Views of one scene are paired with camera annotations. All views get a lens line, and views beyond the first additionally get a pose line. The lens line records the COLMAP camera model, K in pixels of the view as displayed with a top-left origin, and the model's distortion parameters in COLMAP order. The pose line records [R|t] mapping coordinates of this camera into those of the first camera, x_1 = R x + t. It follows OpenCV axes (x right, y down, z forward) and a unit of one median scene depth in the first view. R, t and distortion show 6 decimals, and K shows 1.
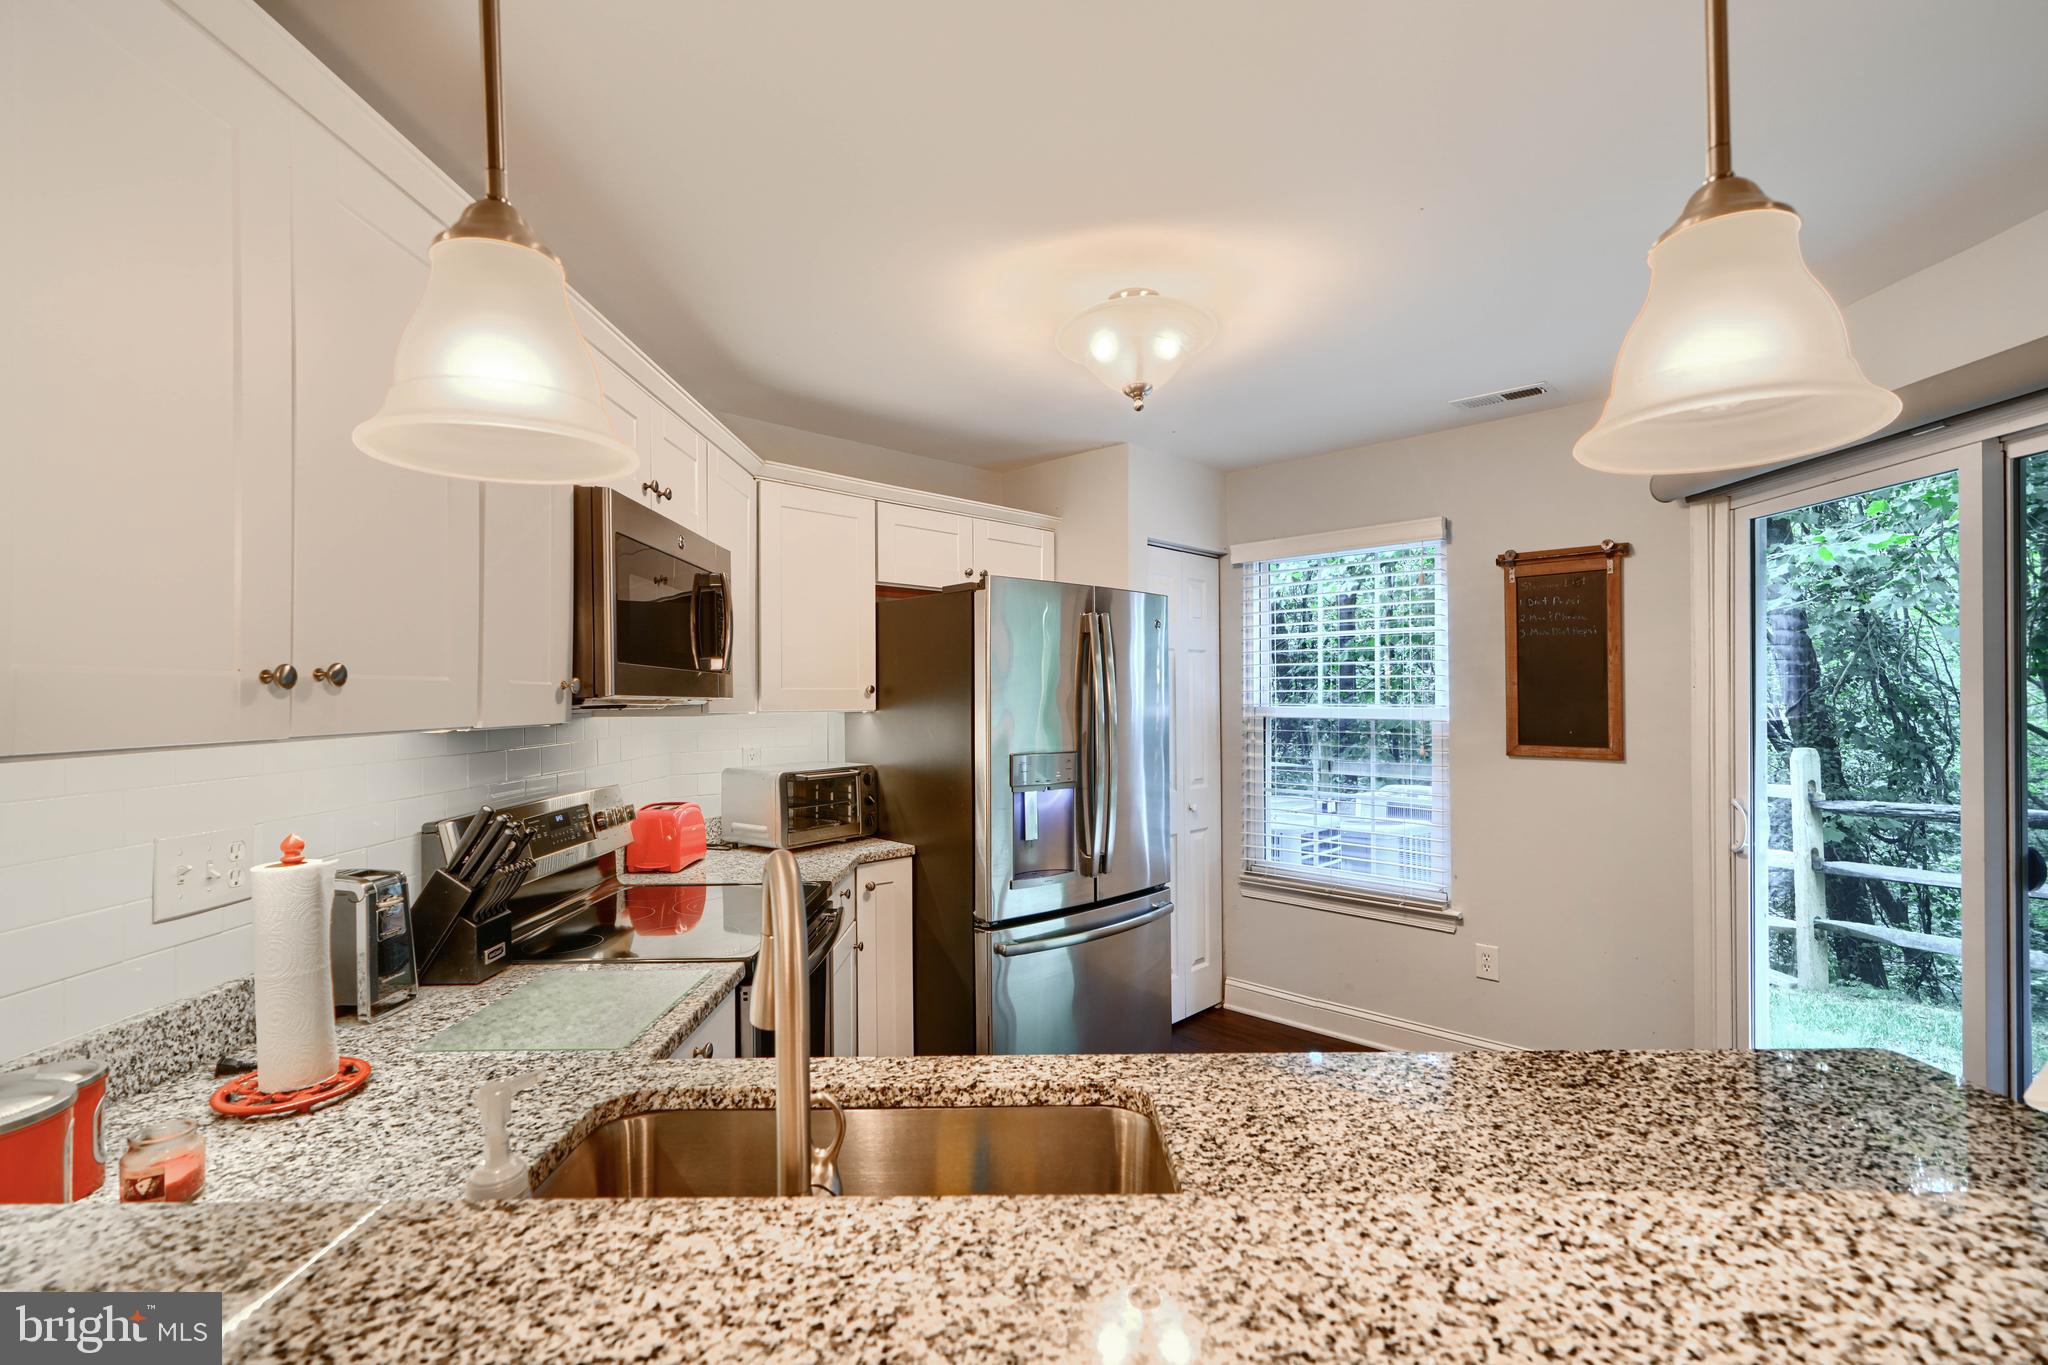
lens RADIAL K [[933.0, 0, 1025.9], [0, 933.0, 697.6], [0, 0, 1]] dist [0.000792, 0.000477]
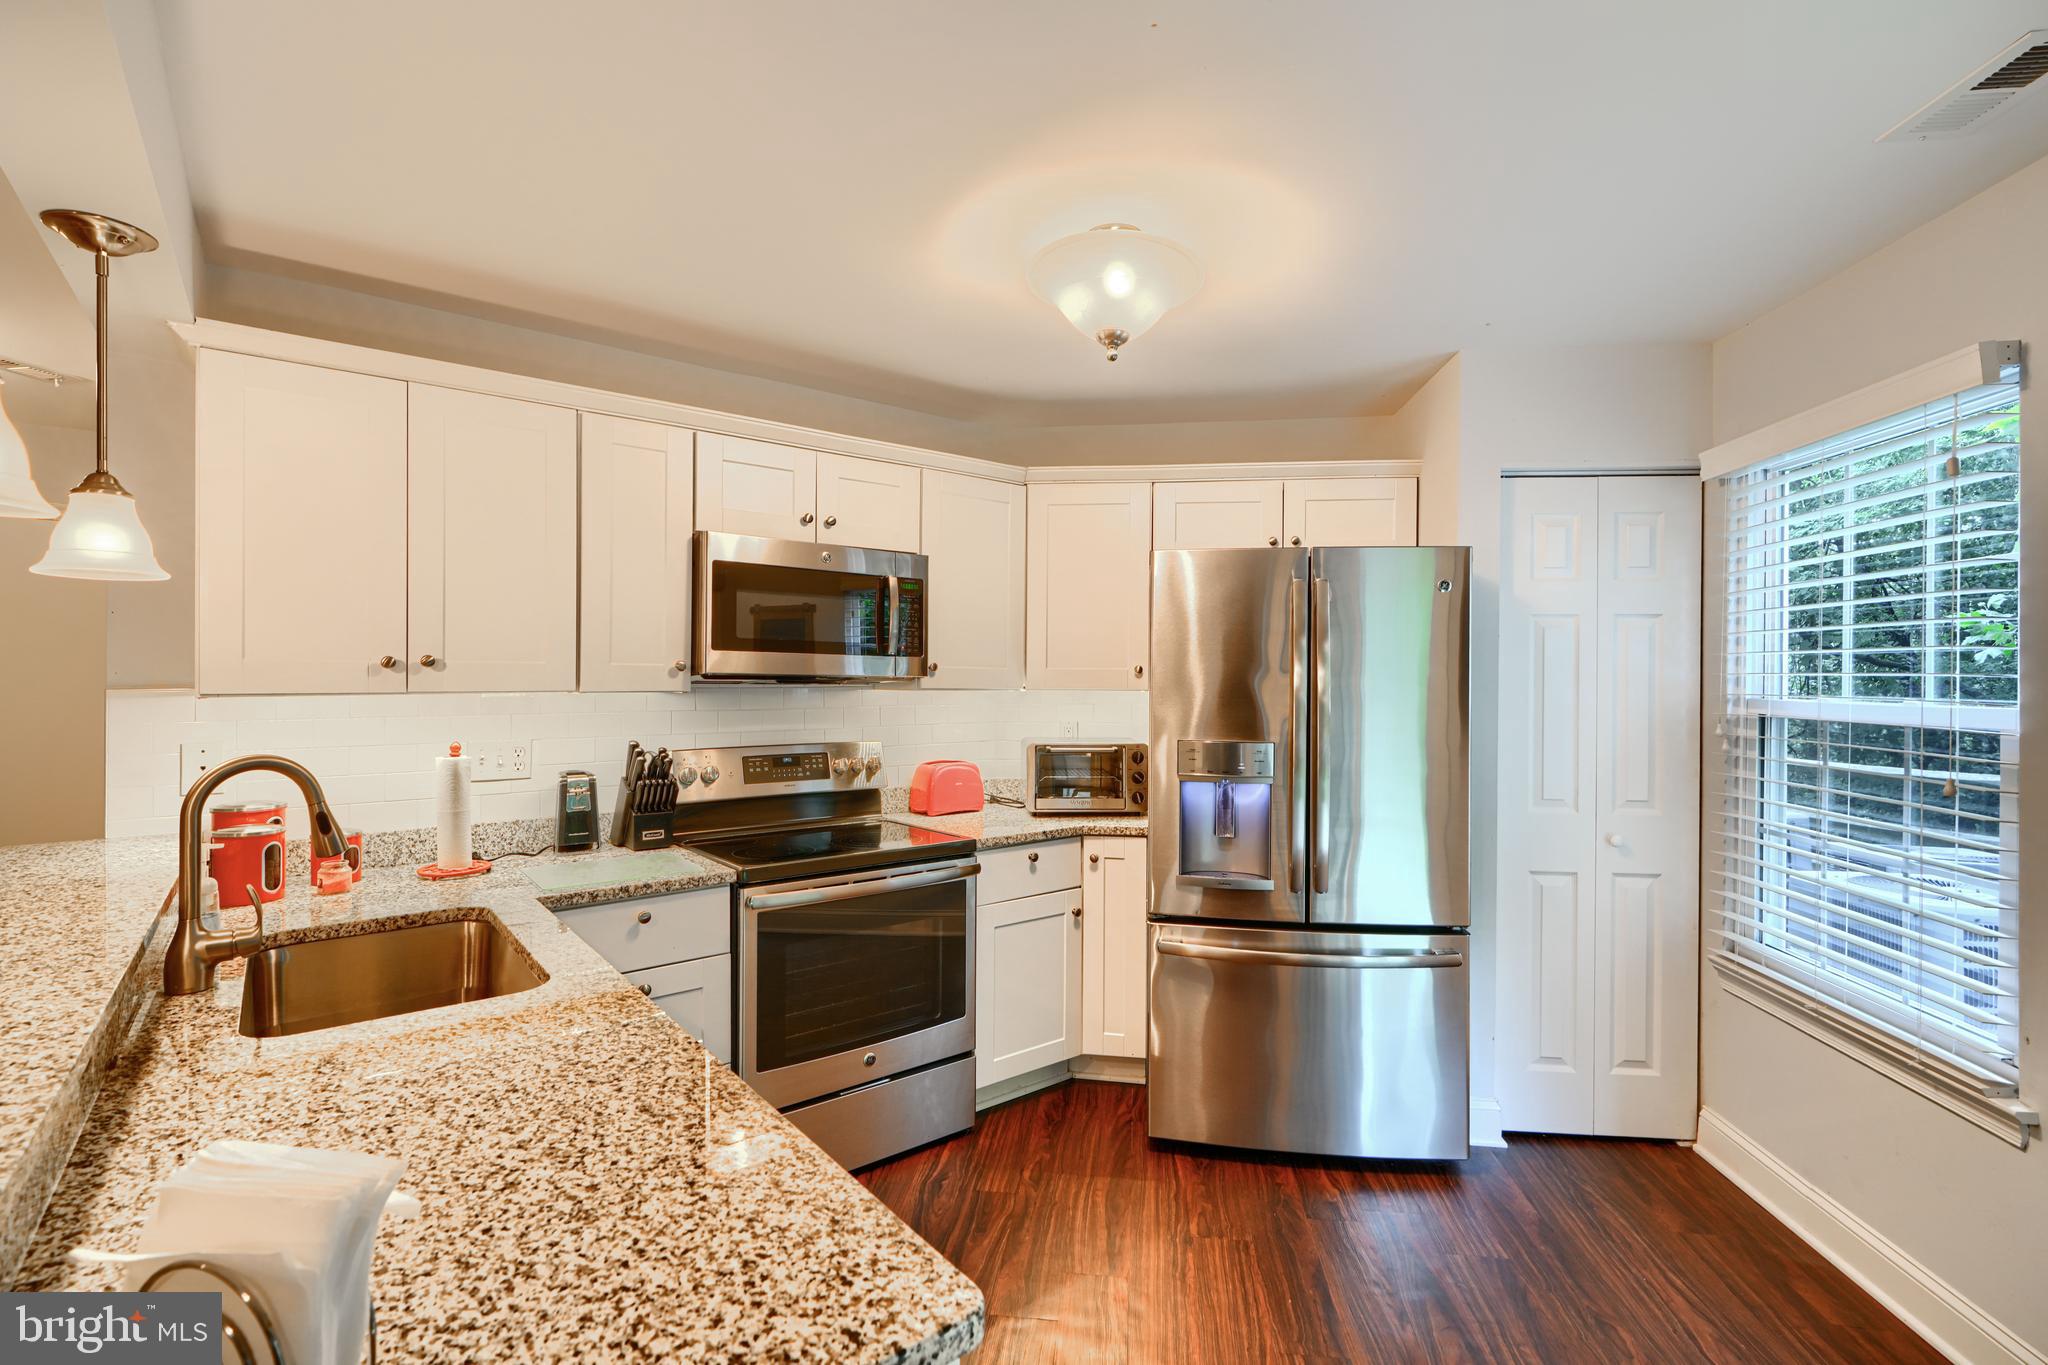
lens RADIAL K [[933.0, 0, 1022.9], [0, 933.0, 675.7], [0, 0, 1]] dist [0.000792, 0.000477]
pose [[0.619962, 0.007947, -0.784592, 0.549315], [-0.009834, 0.999949, 0.002359, -0.003259], [0.784570, 0.006253, 0.620008, 0.262856]]
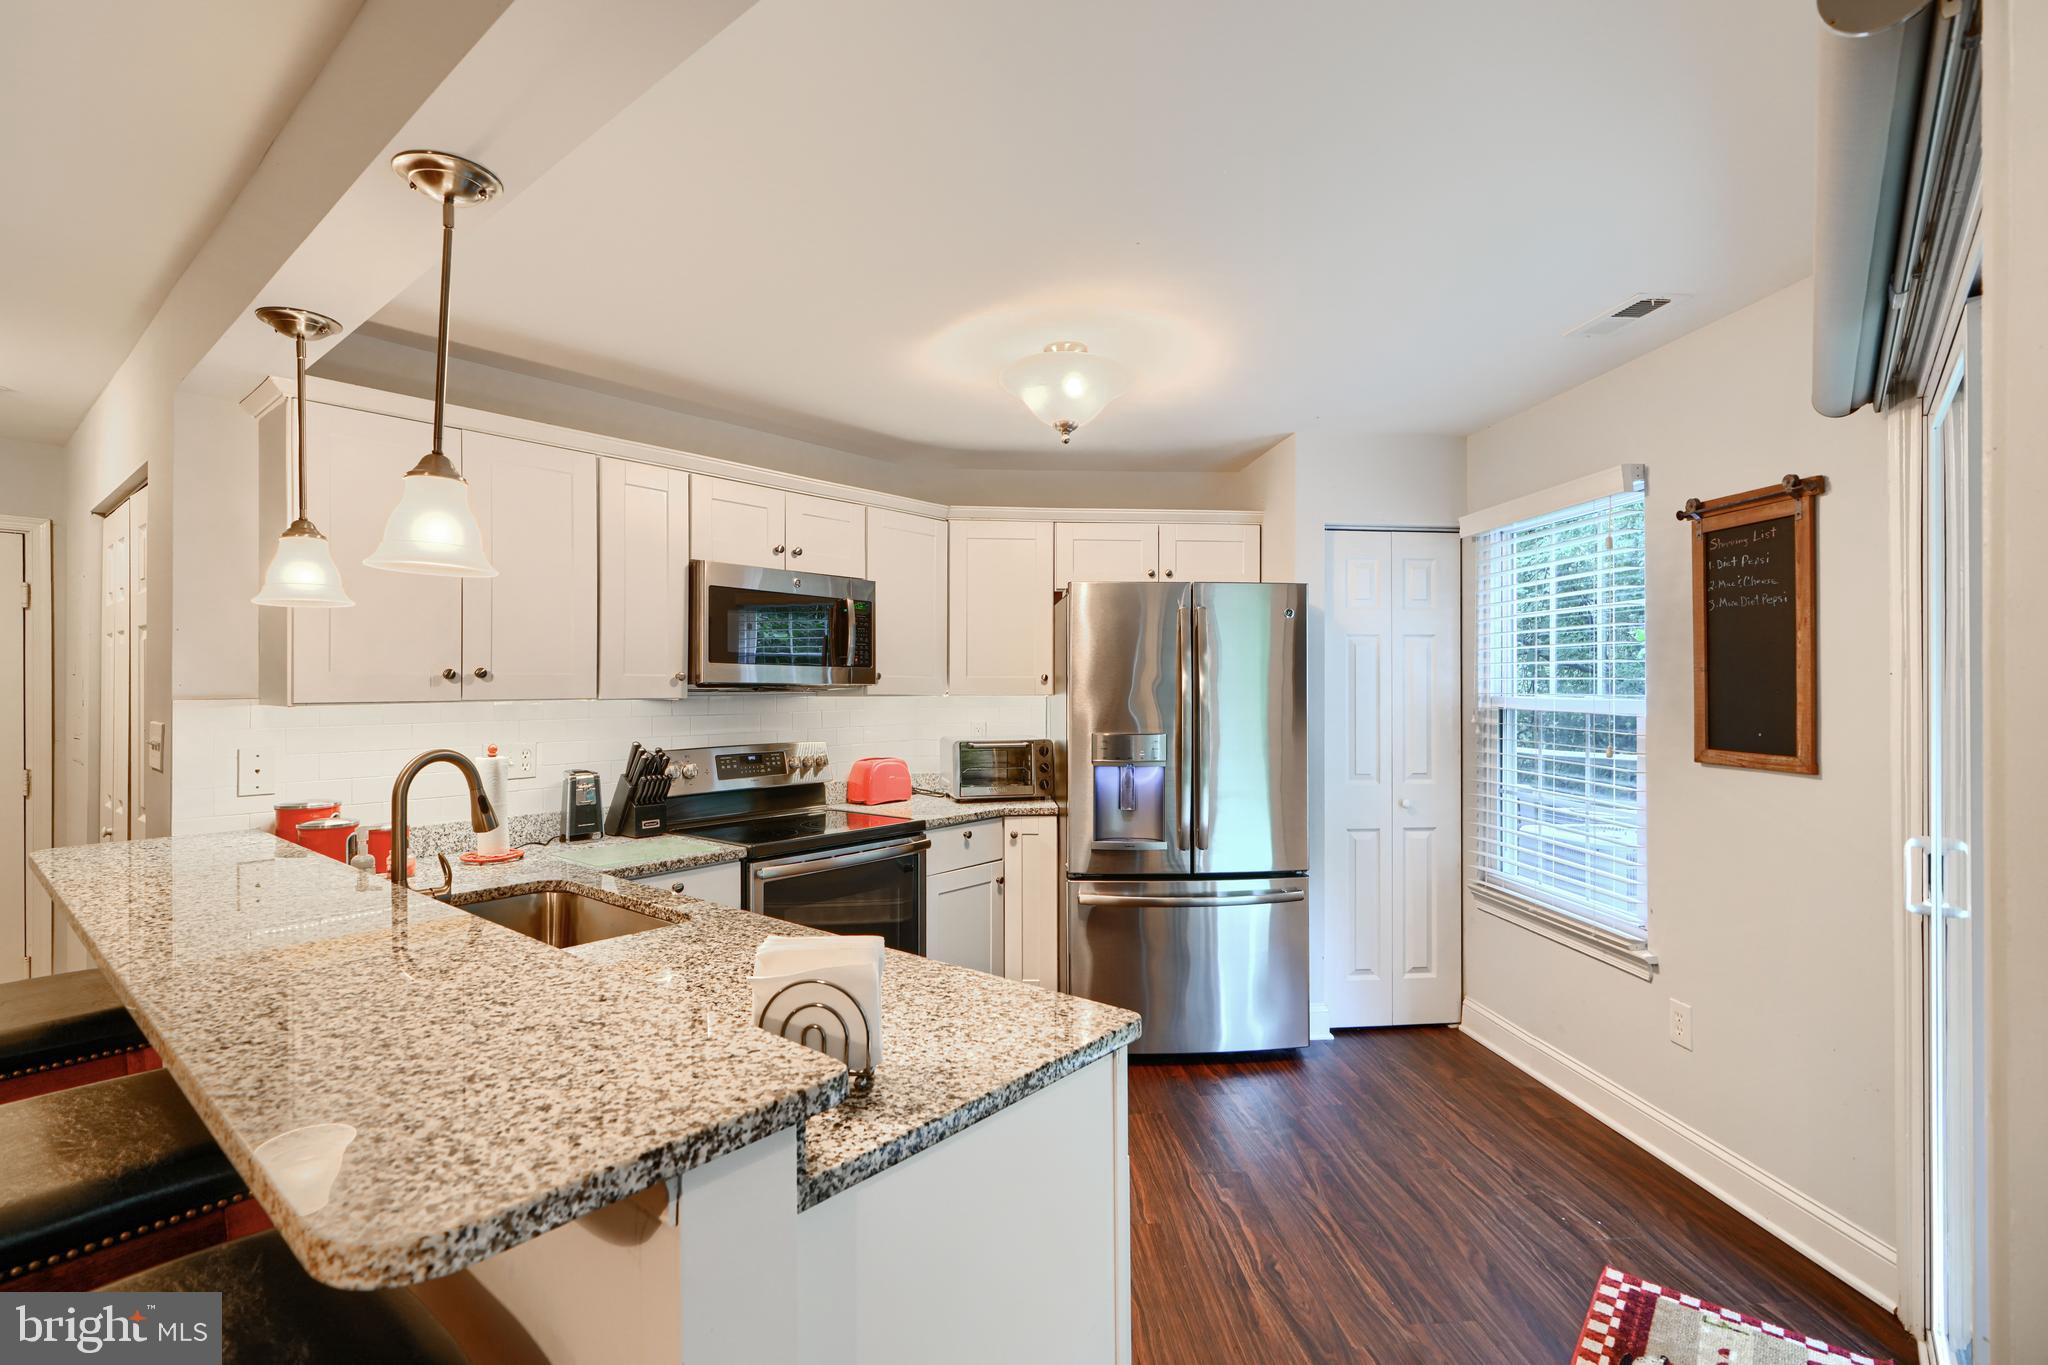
lens RADIAL K [[933.0, 0, 1024.5], [0, 933.0, 678.5], [0, 0, 1]] dist [0.000792, 0.000477]
pose [[0.763306, -0.000097, -0.646037, 0.599142], [-0.003911, 0.999981, -0.004771, -0.001588], [0.646025, 0.006168, 0.763292, 0.043385]]
